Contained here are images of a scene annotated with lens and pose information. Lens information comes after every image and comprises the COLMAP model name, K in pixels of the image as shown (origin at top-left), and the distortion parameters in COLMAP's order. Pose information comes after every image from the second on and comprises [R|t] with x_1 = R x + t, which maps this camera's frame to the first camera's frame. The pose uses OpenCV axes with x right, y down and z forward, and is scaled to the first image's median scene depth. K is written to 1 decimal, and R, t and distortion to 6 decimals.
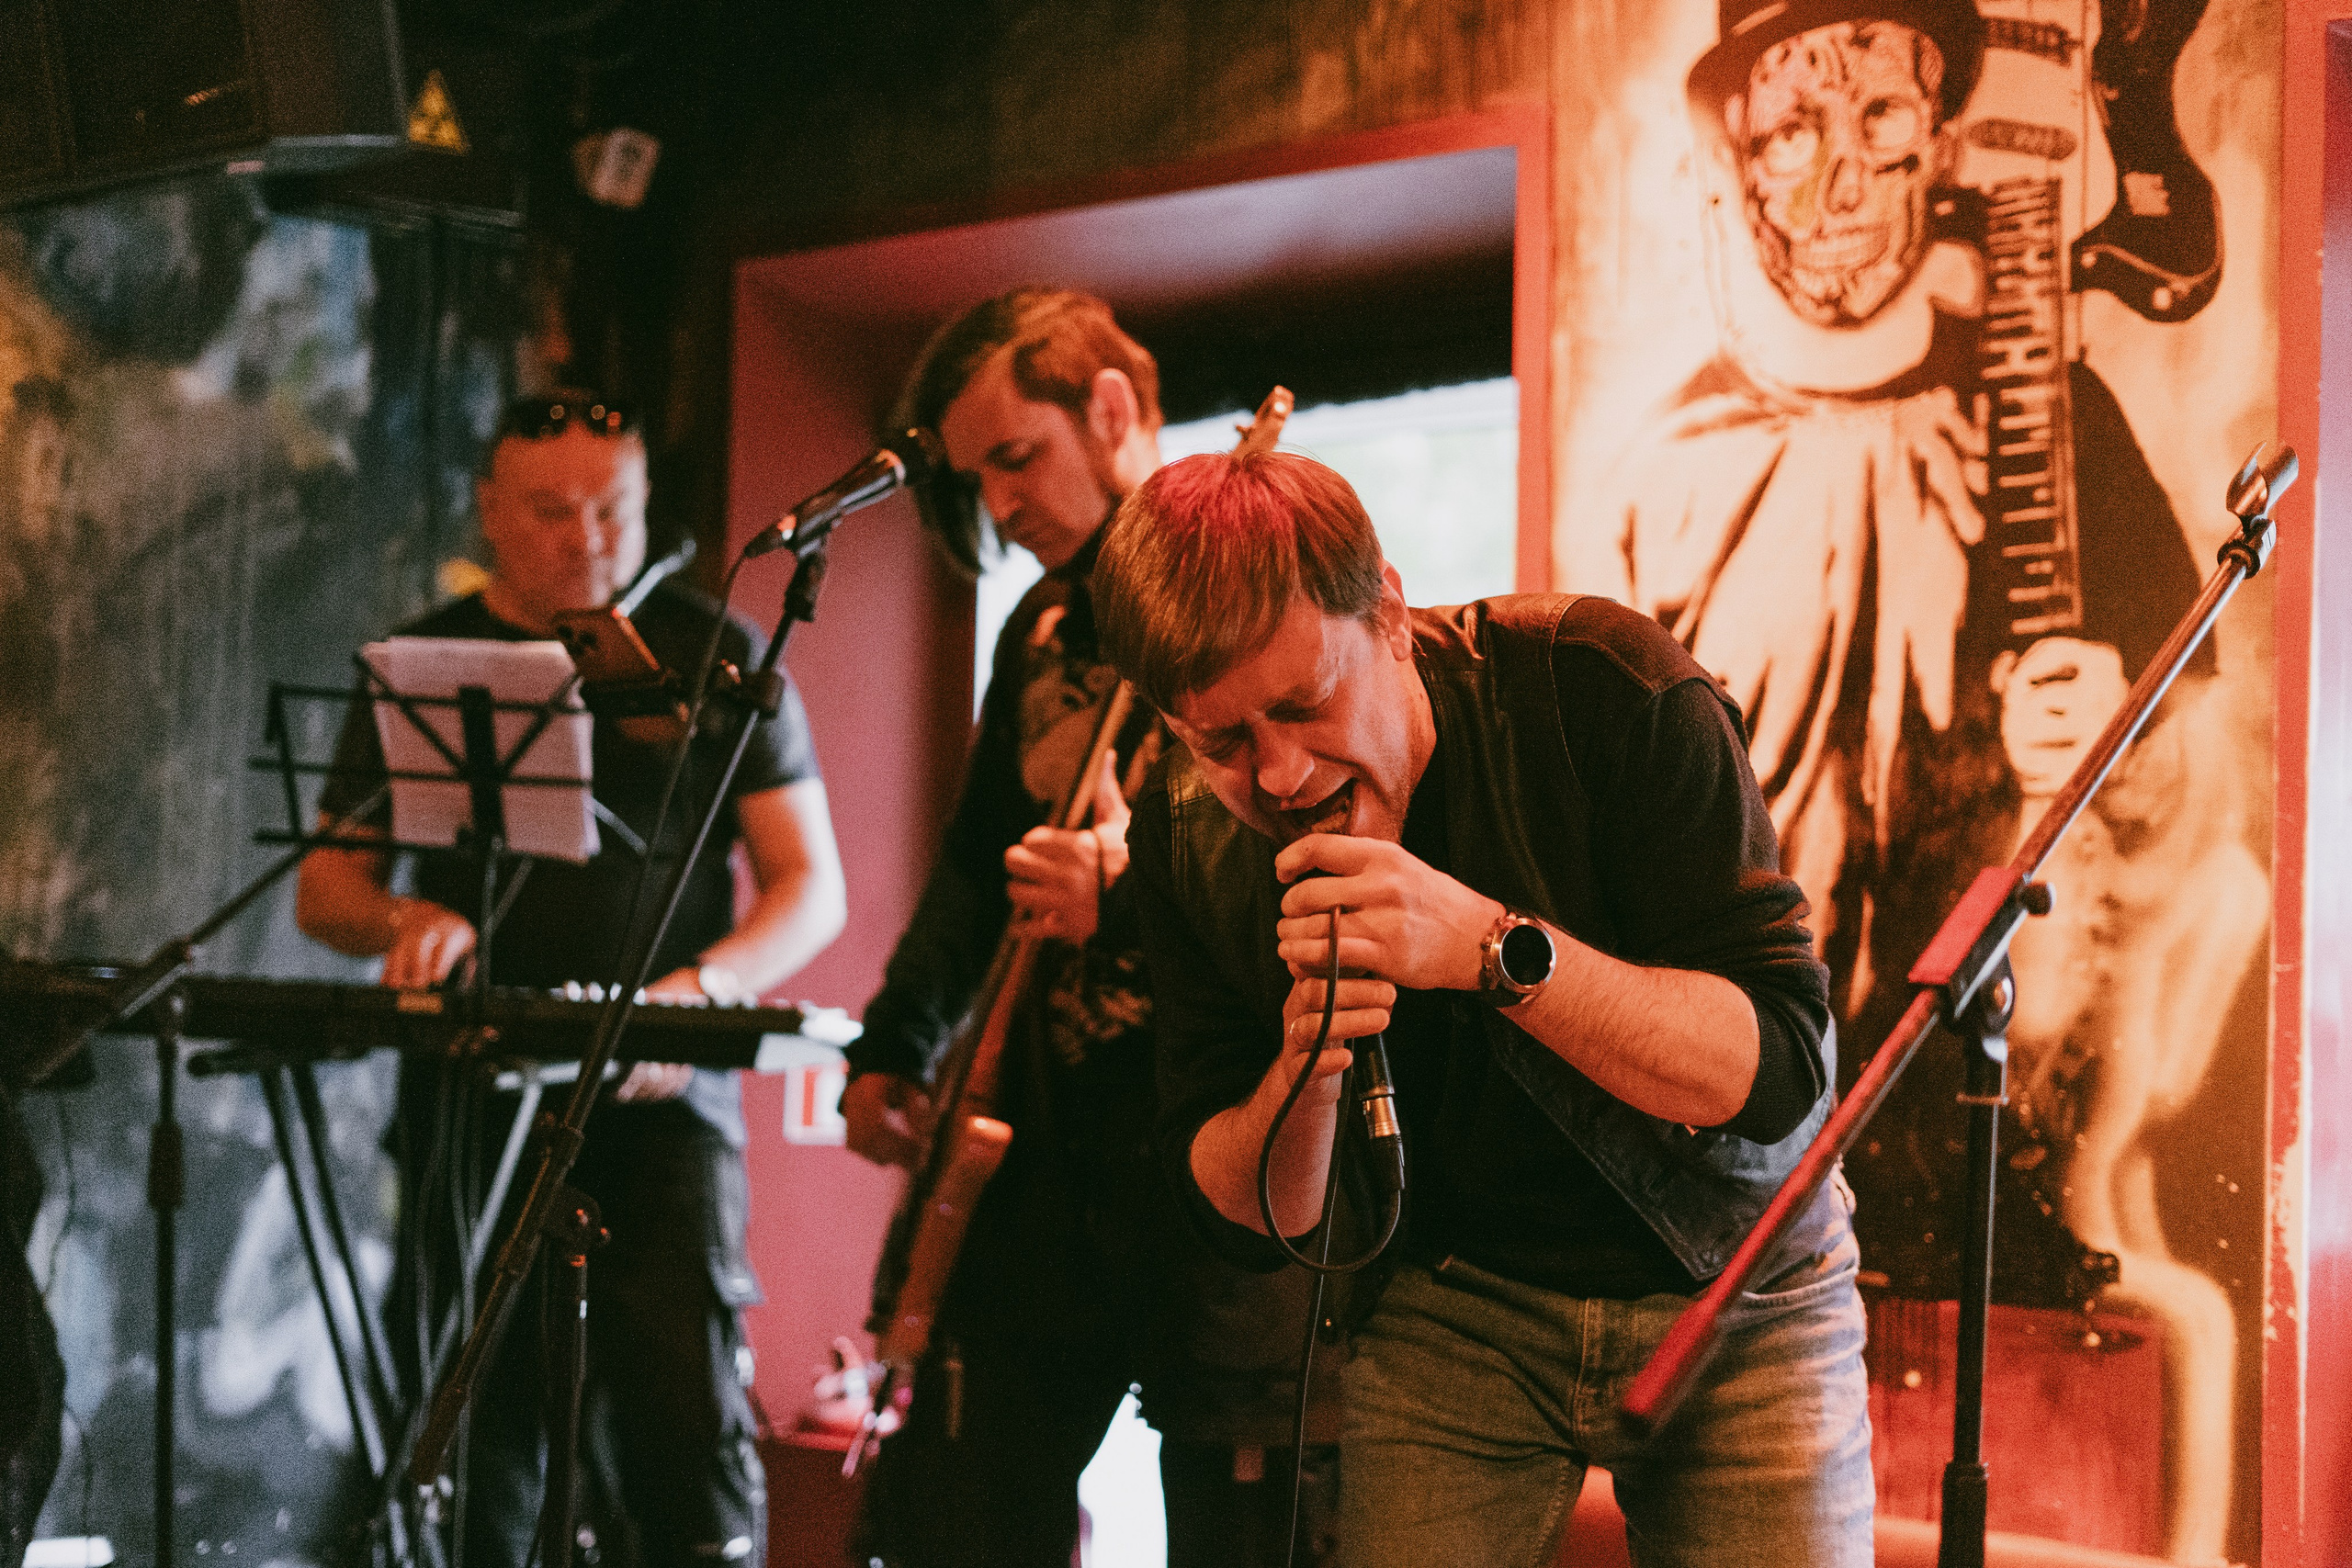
lens RADIAL K [[3588.4, 0, 1176.0], [0, 3588.4, 784.0], [0, 0, 1]] dist [-0.028088, 0.094420]
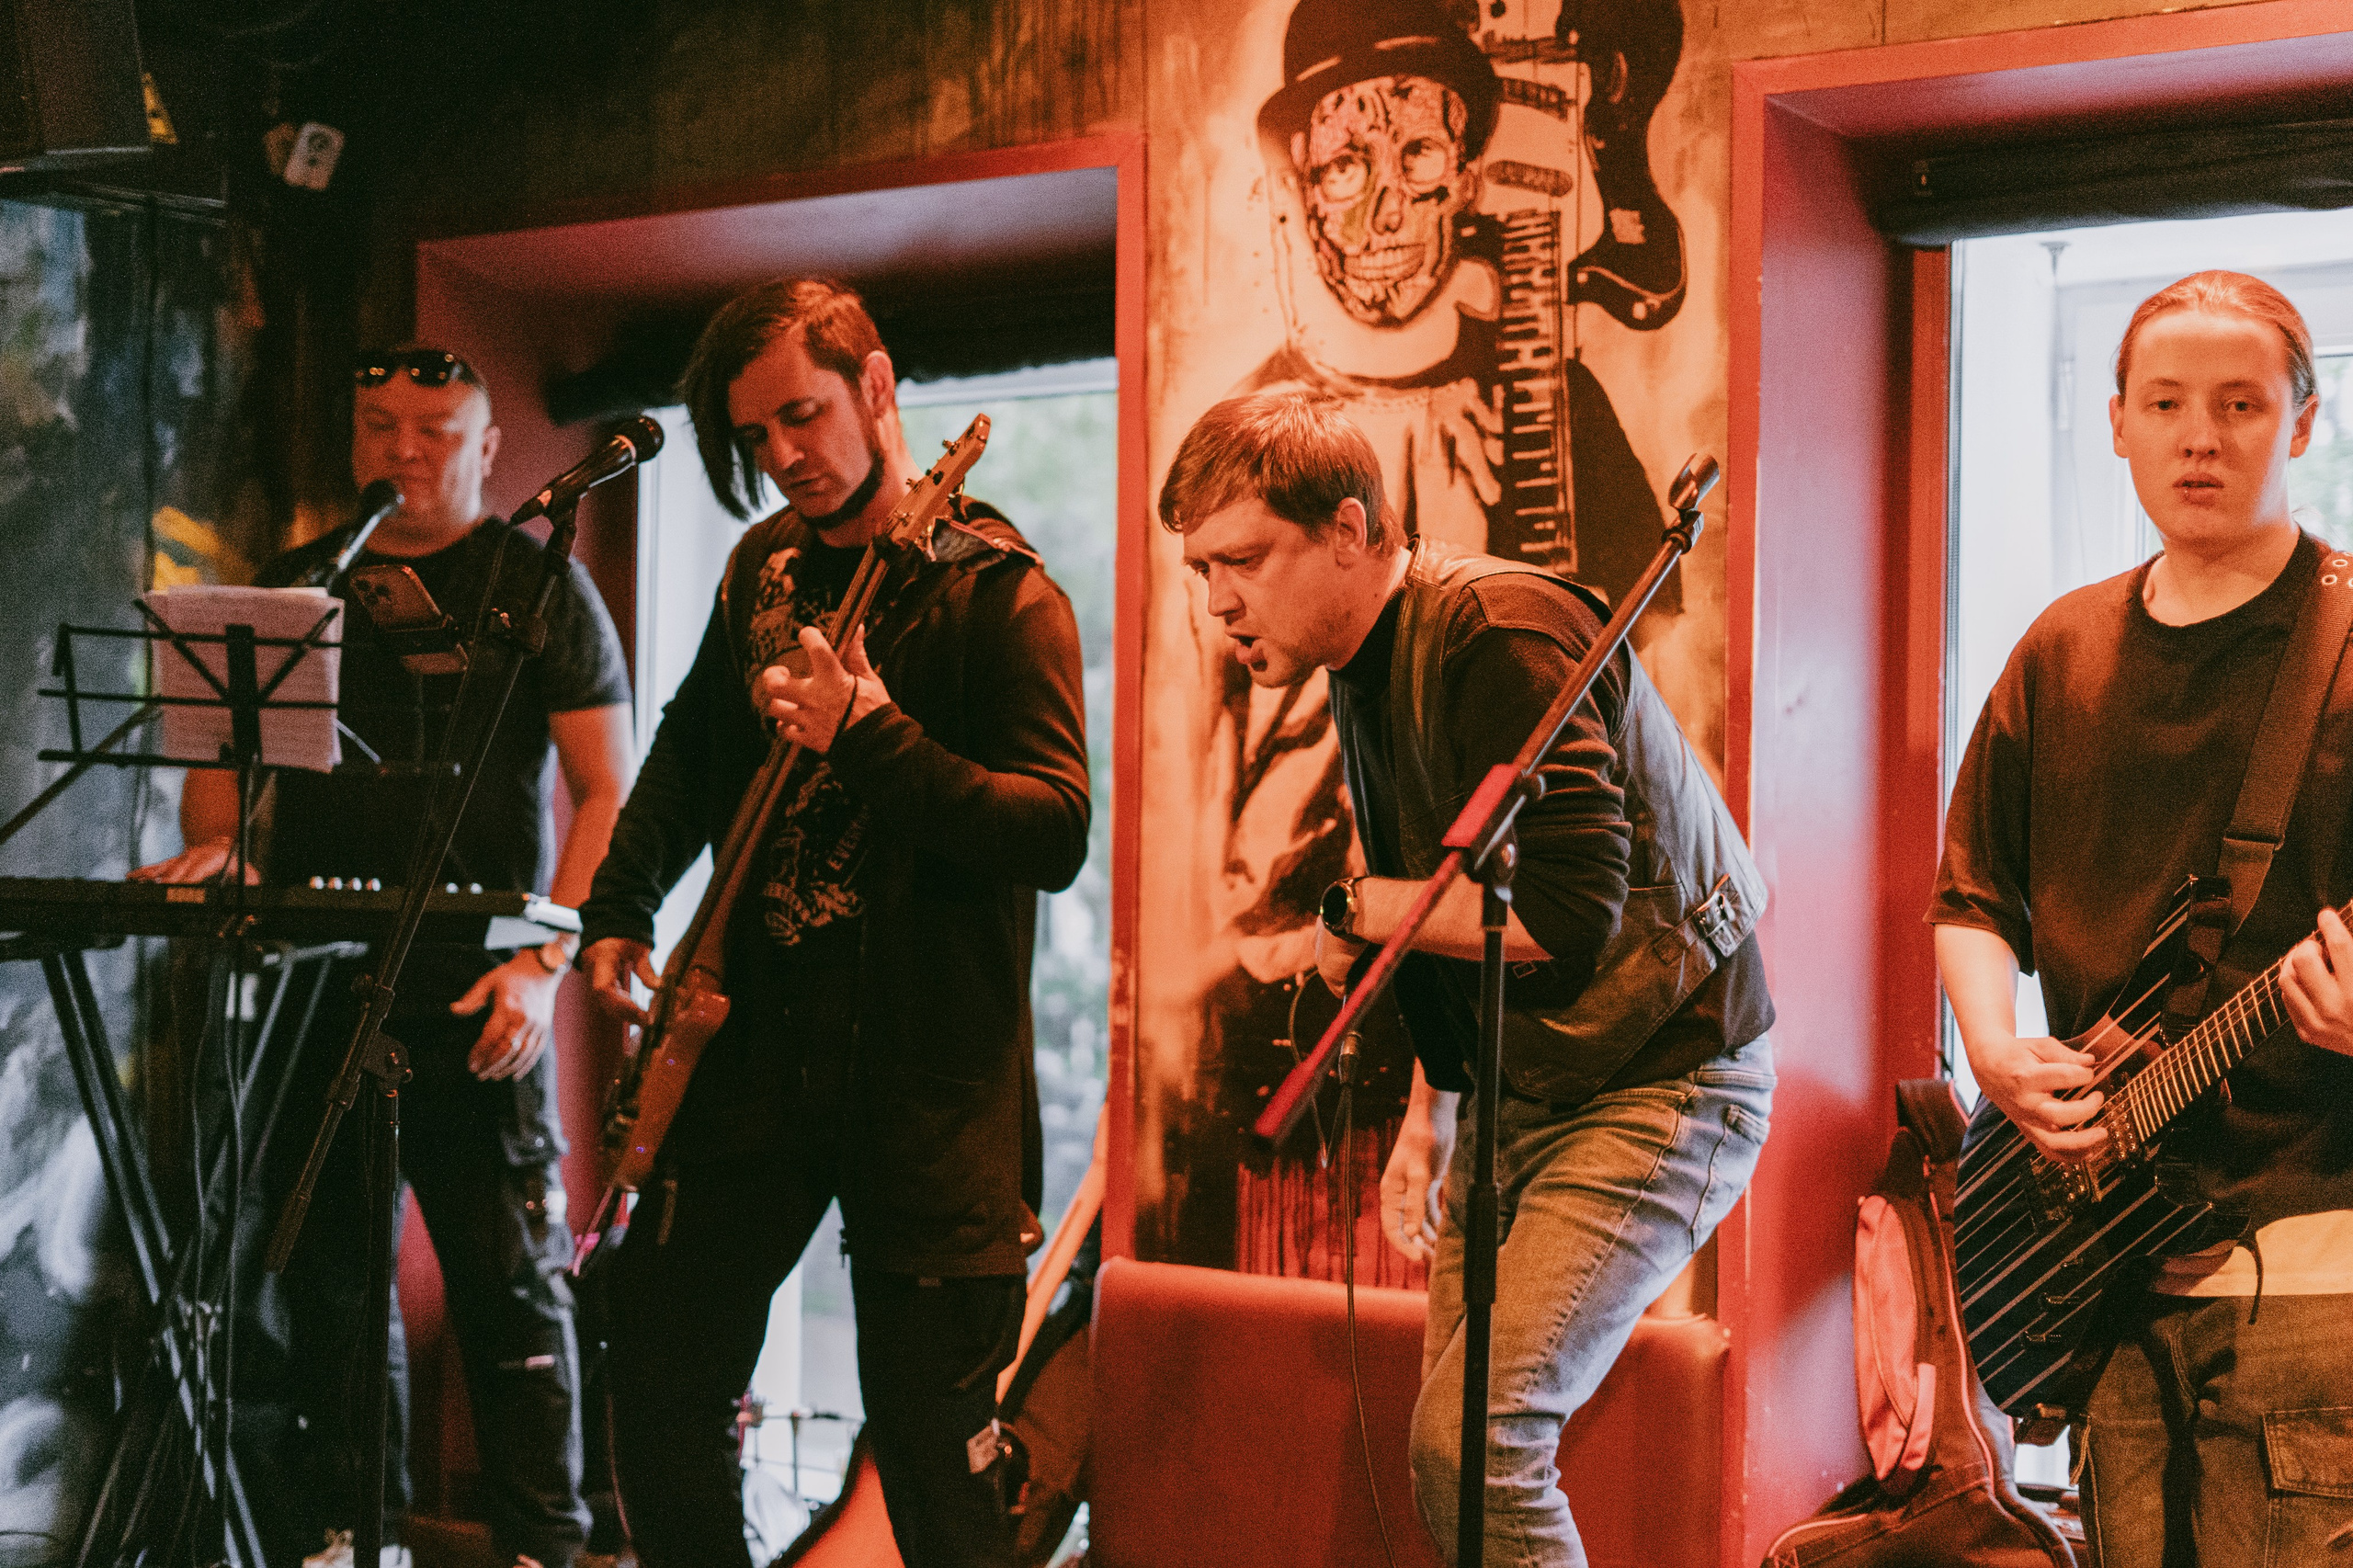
lens RADIAL K [[3590.2, 0, 1176.5], [0, 3590.2, 784.0], [0, 0, 1]] dist [-0.028088, 0.094420]
pose [[0.991797, -0.009555, 0.127465, -0.043770], [0.006326, 0.999649, 0.025718, -0.003667], [-0.127666, -0.024701, 0.991510, -0.213576]]
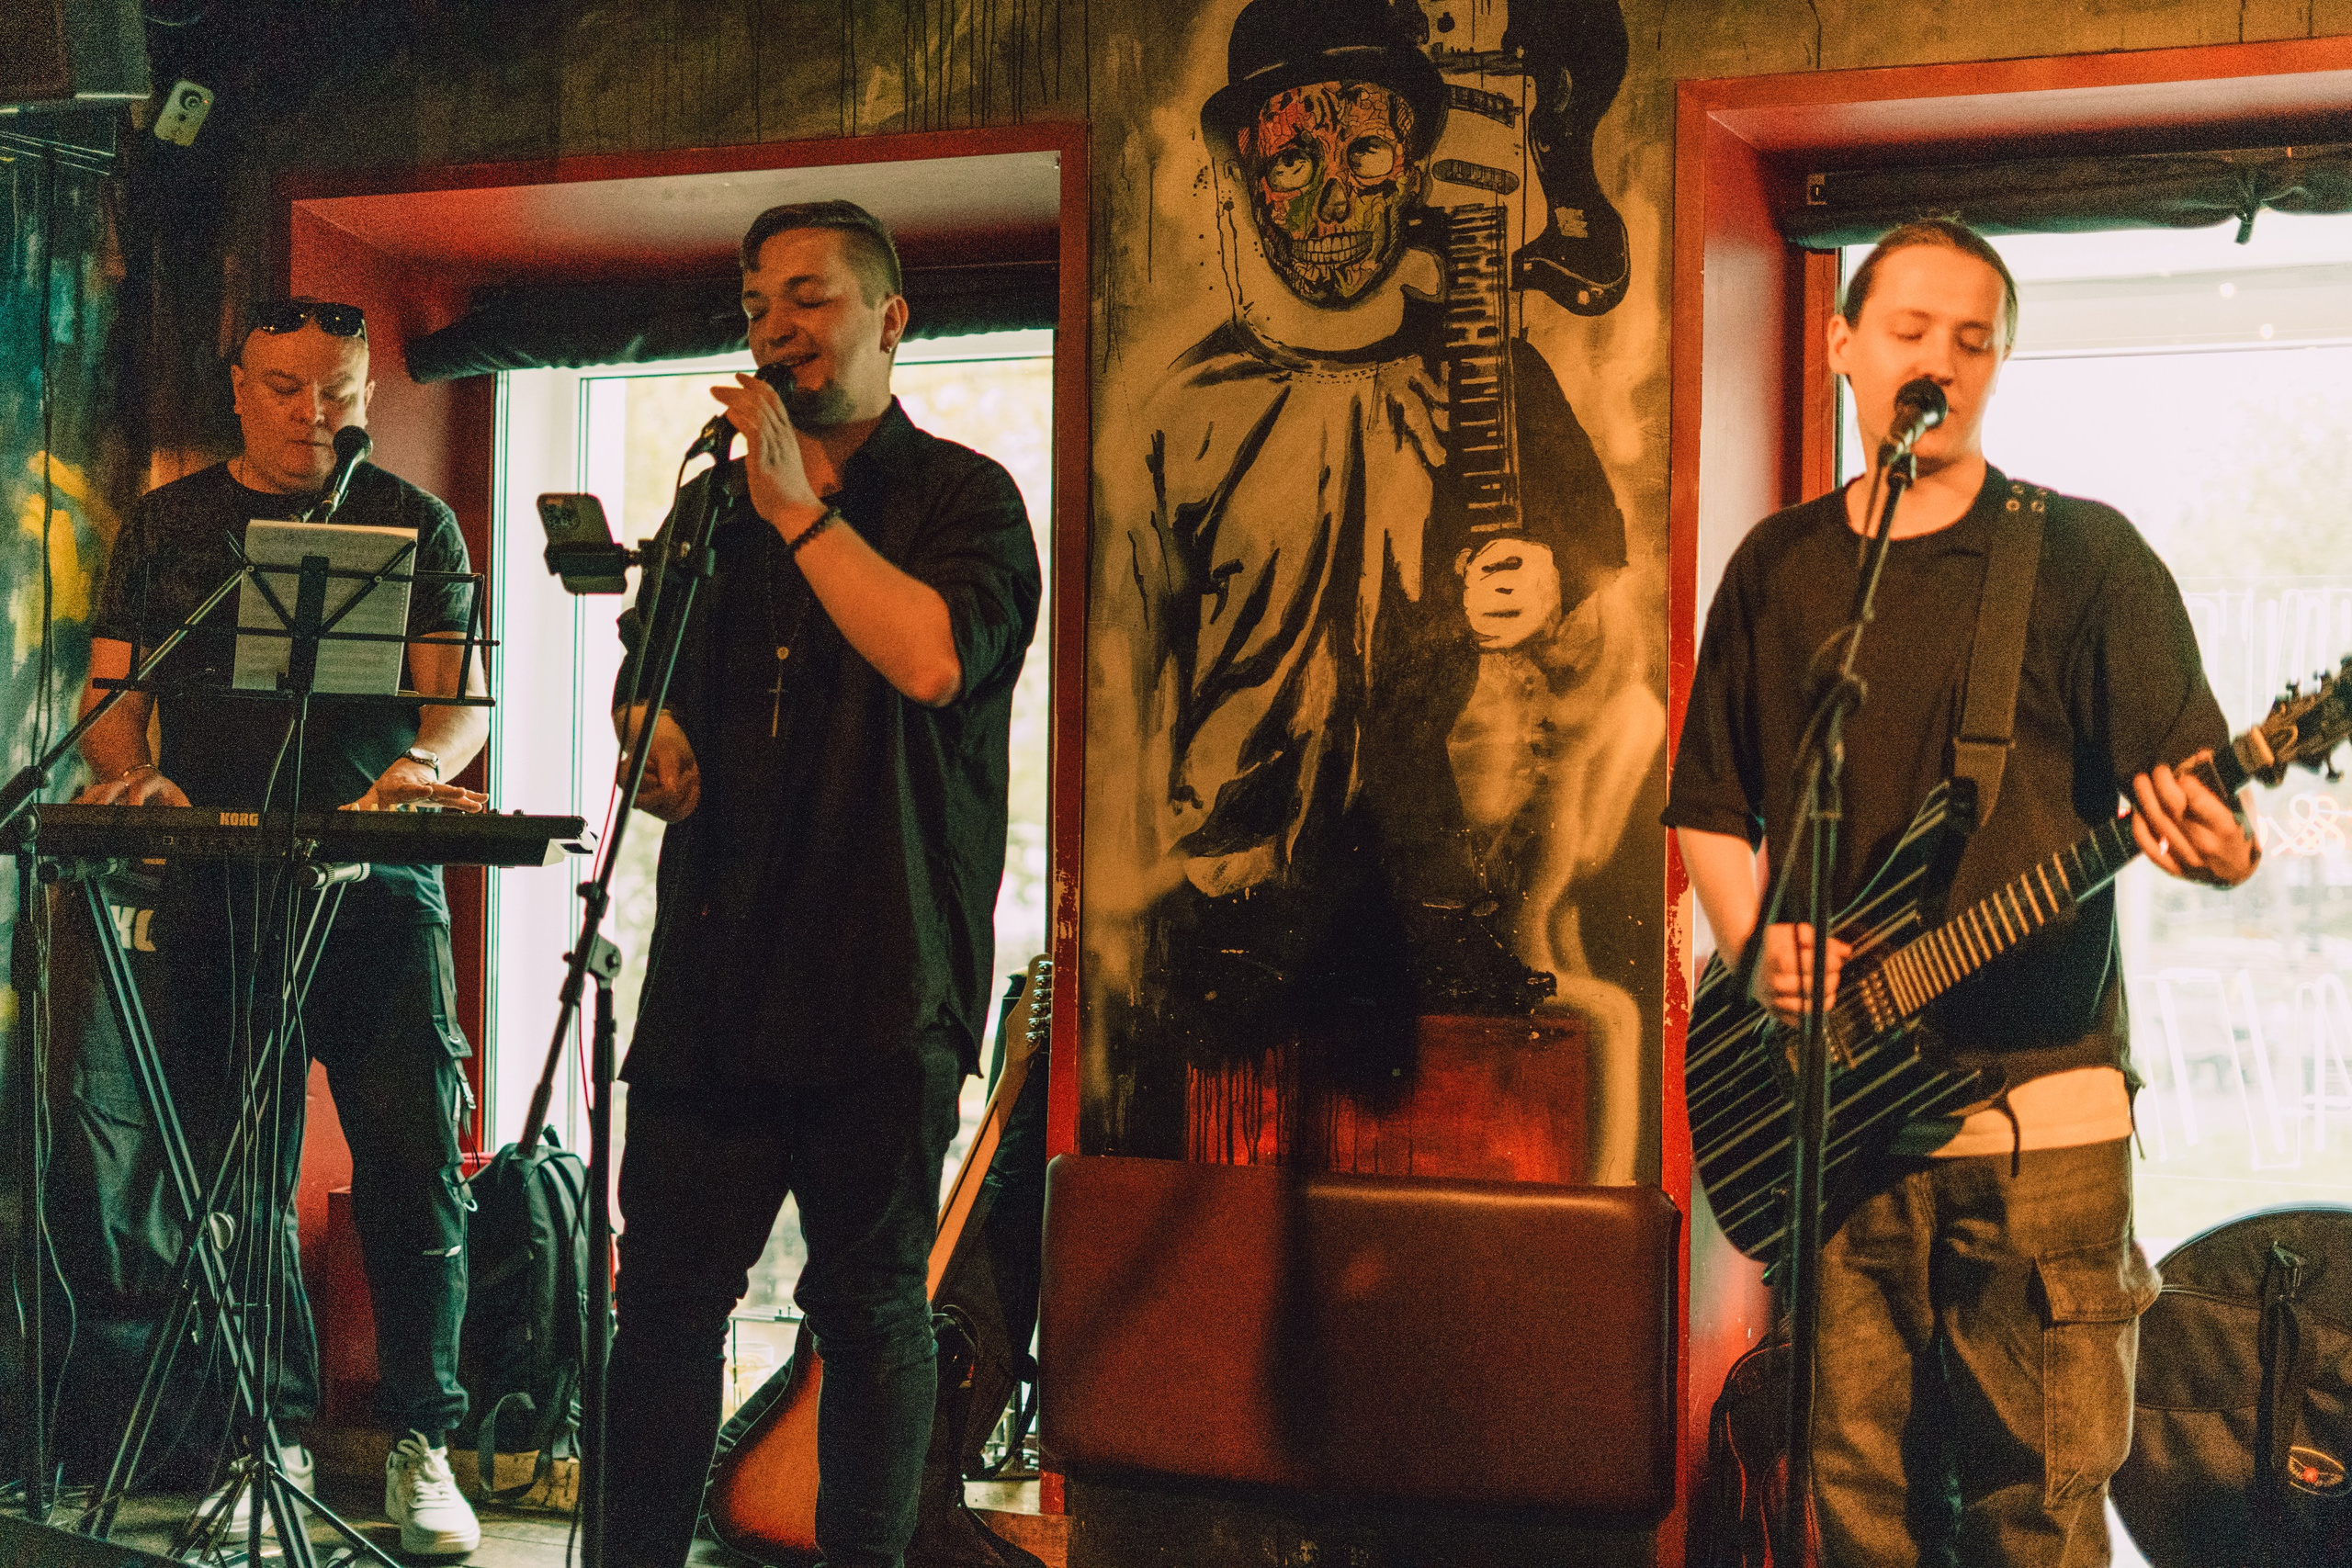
lens RADIAL K [[3387.9, 0, 1170.4], [0, 3387.9, 795.2], [0, 0, 1]] dist [-0.013508, -0.010455]
pose [[0.941614, -0.011015, 0.336514, -0.314678], [-0.000907, 0.999378, 0.035250, 0.012911], [-0.336693, -0.033498, 0.941018, -0.197606]]
